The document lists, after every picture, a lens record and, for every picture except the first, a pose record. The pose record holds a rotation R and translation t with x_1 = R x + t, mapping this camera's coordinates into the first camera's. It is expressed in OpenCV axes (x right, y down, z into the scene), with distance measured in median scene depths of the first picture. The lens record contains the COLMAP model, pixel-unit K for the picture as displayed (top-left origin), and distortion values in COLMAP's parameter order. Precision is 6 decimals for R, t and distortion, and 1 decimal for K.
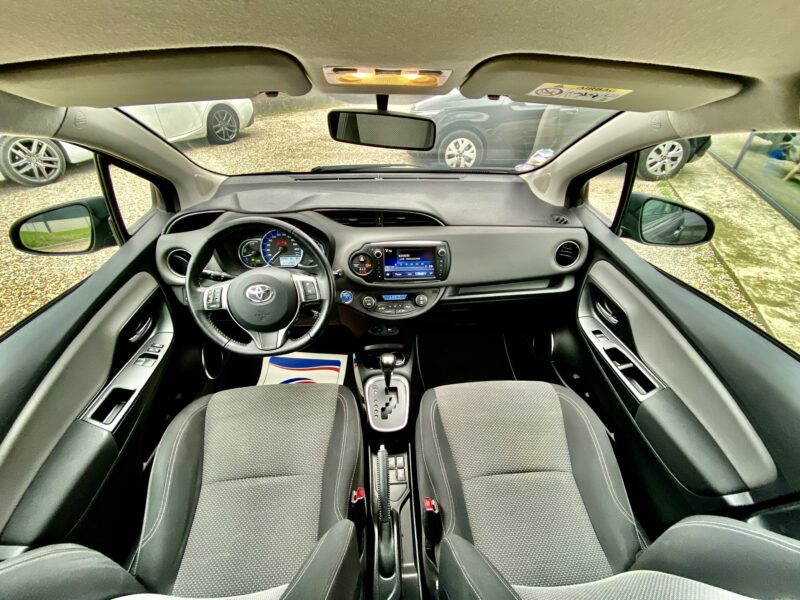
lens RADIAL K [[323.9, 0, 400.0], [0, 323.9, 300.0], [0, 0, 1]] dist [0.016593, -0.019482]
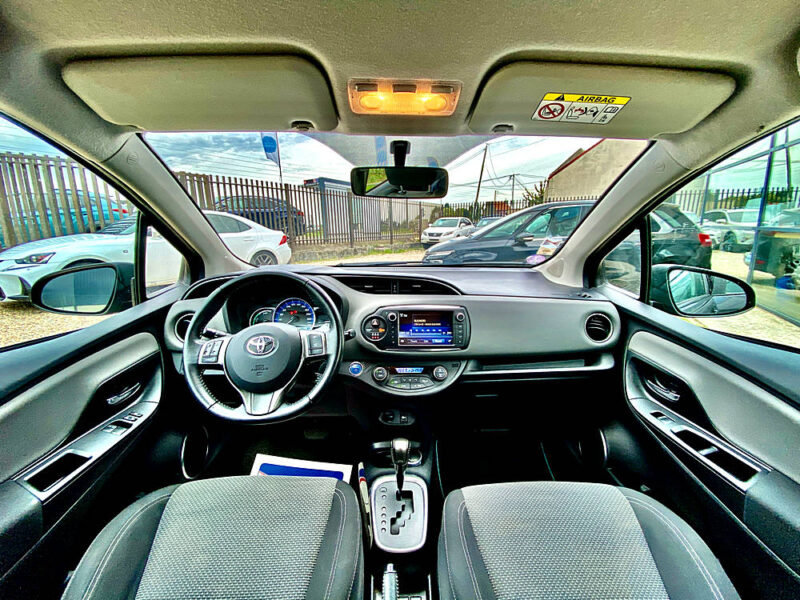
lens RADIAL K [[323.9, 0, 400.0], [0, 323.9, 300.0], [0, 0, 1]] dist [0.016593, -0.019482]
pose [[0.998663, -0.000723, -0.051682, 0.003295], [-0.020529, 0.912097, -0.409461, 0.191795], [0.047435, 0.409975, 0.910863, 0.114422]]
